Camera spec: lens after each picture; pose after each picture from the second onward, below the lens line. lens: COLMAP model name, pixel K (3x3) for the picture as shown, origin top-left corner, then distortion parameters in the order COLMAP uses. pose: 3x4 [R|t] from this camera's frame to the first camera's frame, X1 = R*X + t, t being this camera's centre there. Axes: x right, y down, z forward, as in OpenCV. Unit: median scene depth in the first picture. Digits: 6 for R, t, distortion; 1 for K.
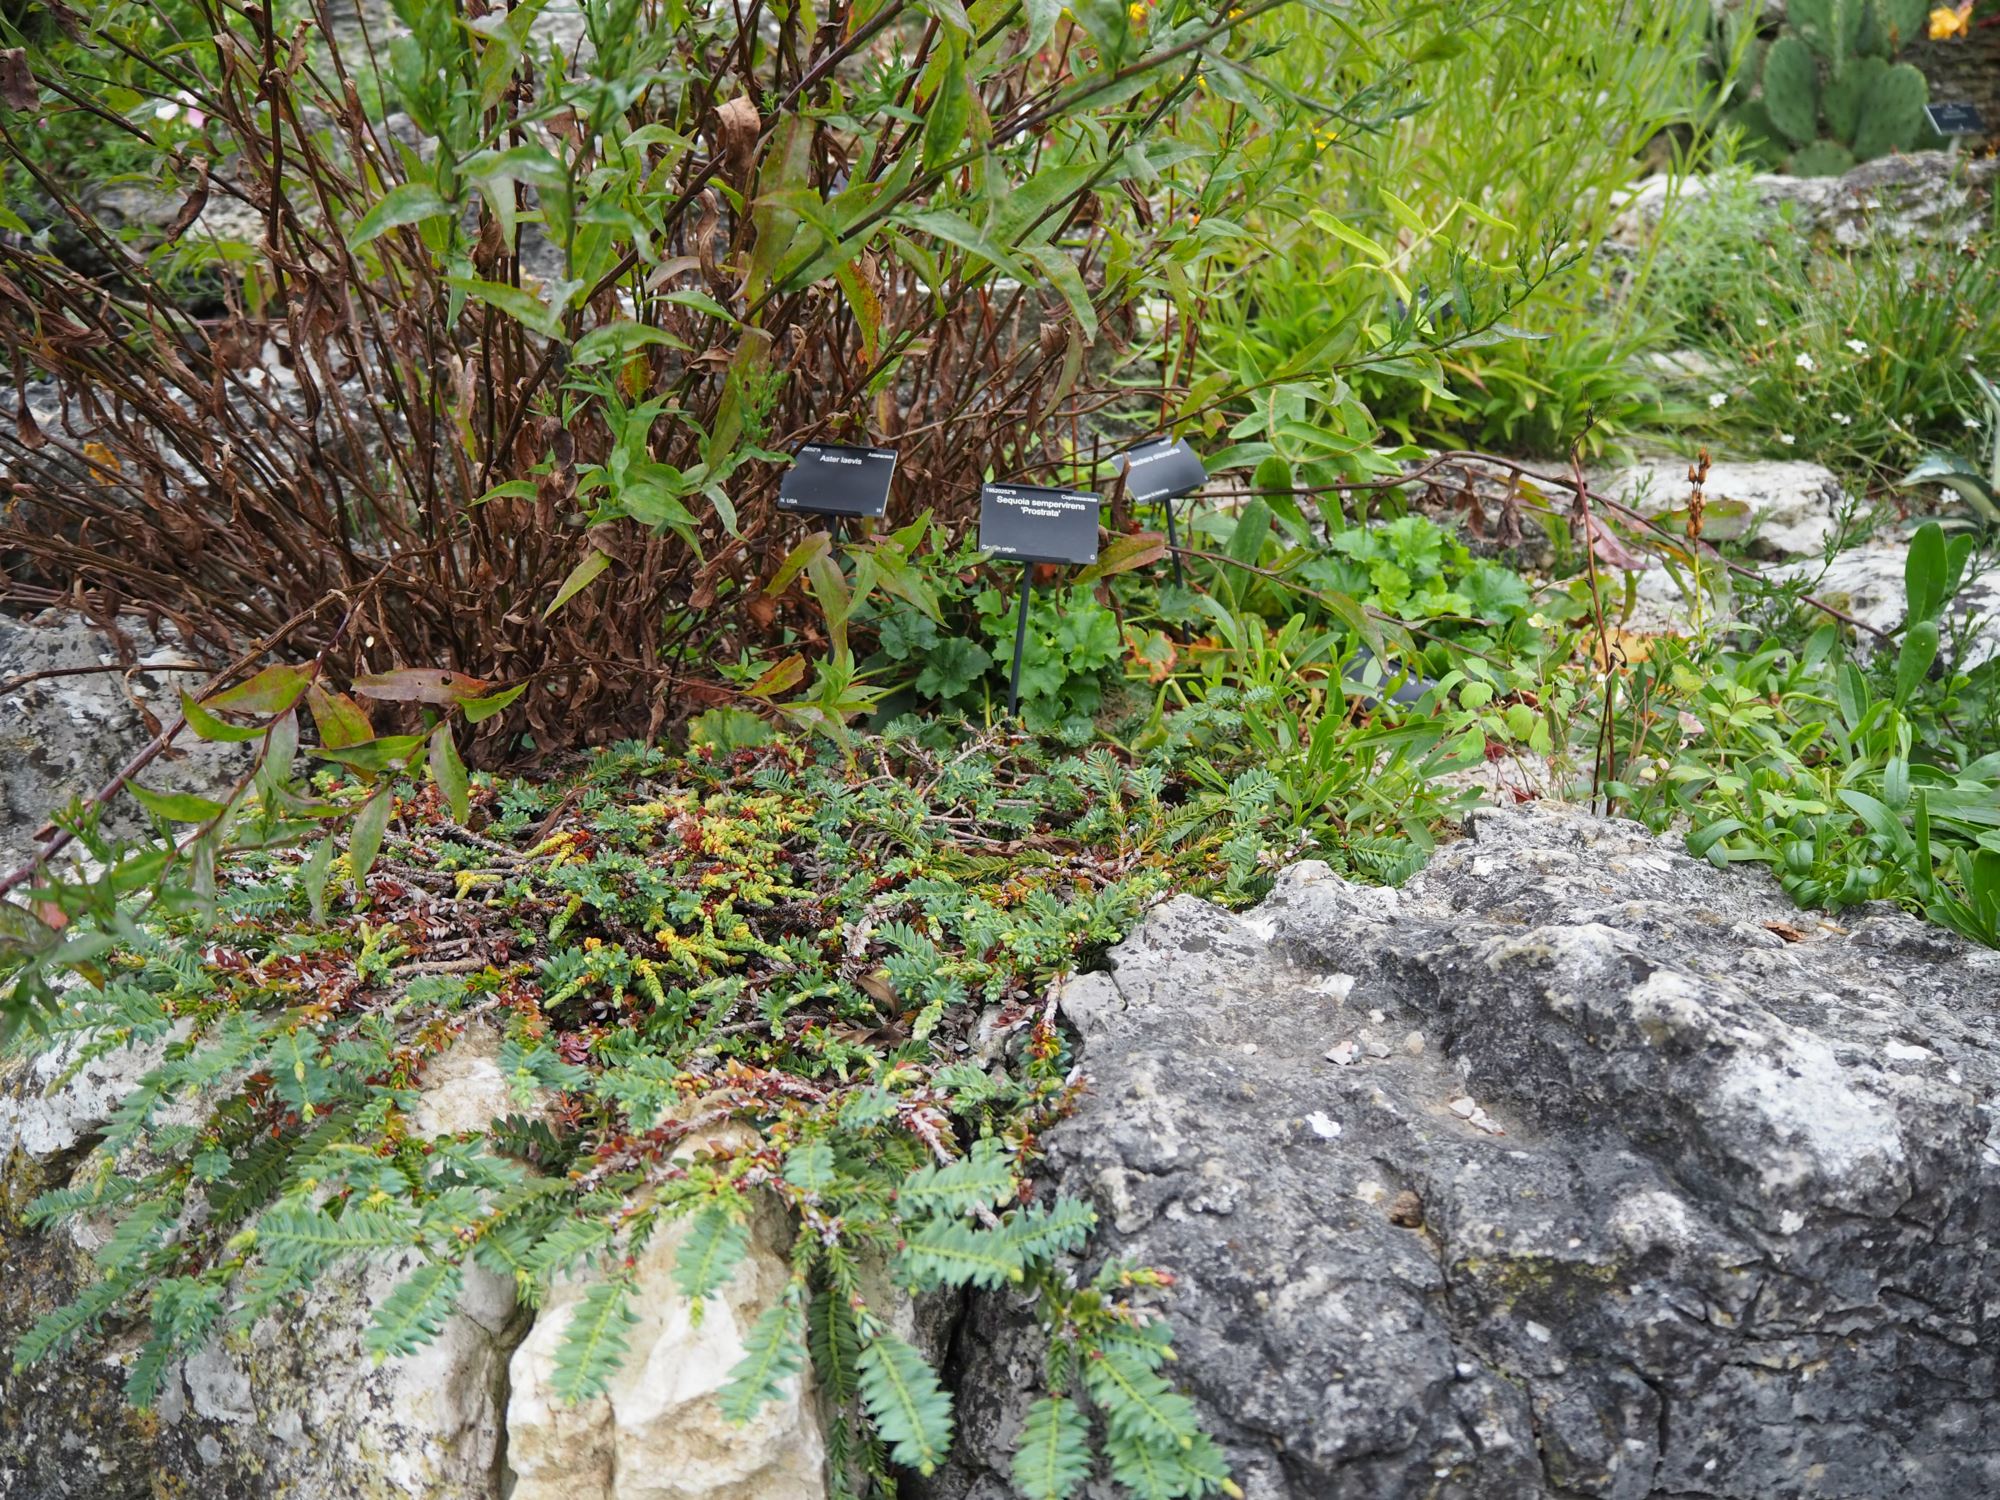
lens RADIAL K [[1667.8, 0, 1000.7], [0, 1667.8, 742.0], [0, 0, 1]] dist [-0.051581, 0.020822]
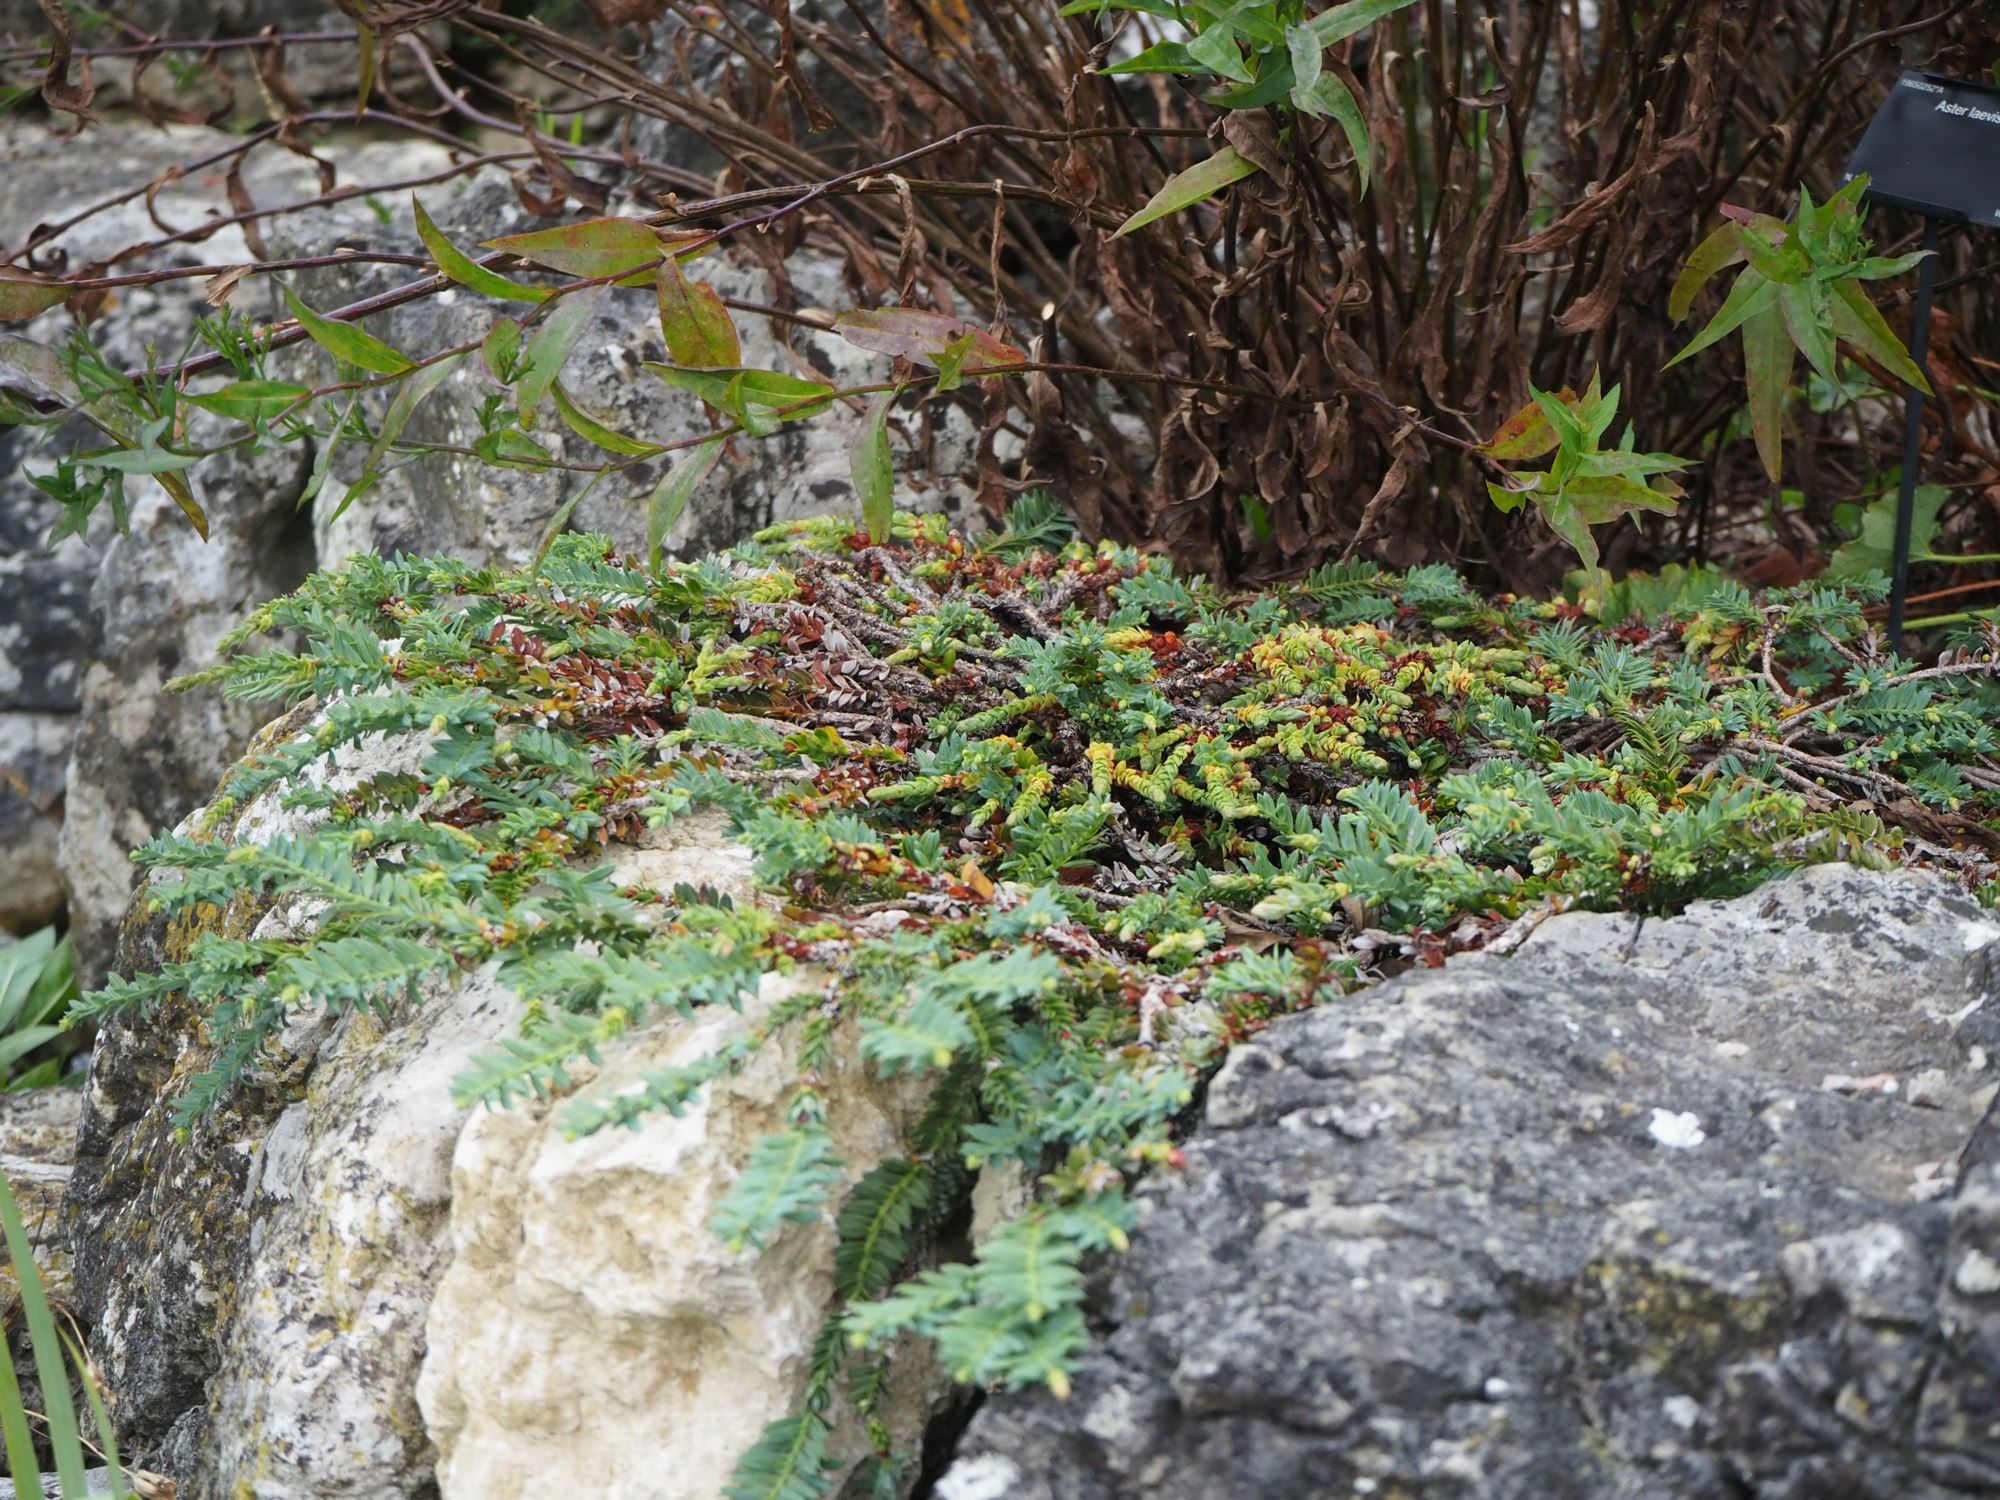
lens RADIAL K [[4375.9, 0, 1000.8], [0, 4375.9, 751.7], [0, 0, 1]] dist [0.038430, 0.000000]
pose [[0.798477, 0.184106, -0.573183, 0.657073], [-0.218426, 0.975811, 0.009151, 0.102075], [0.561003, 0.117891, 0.819376, -0.332702]]
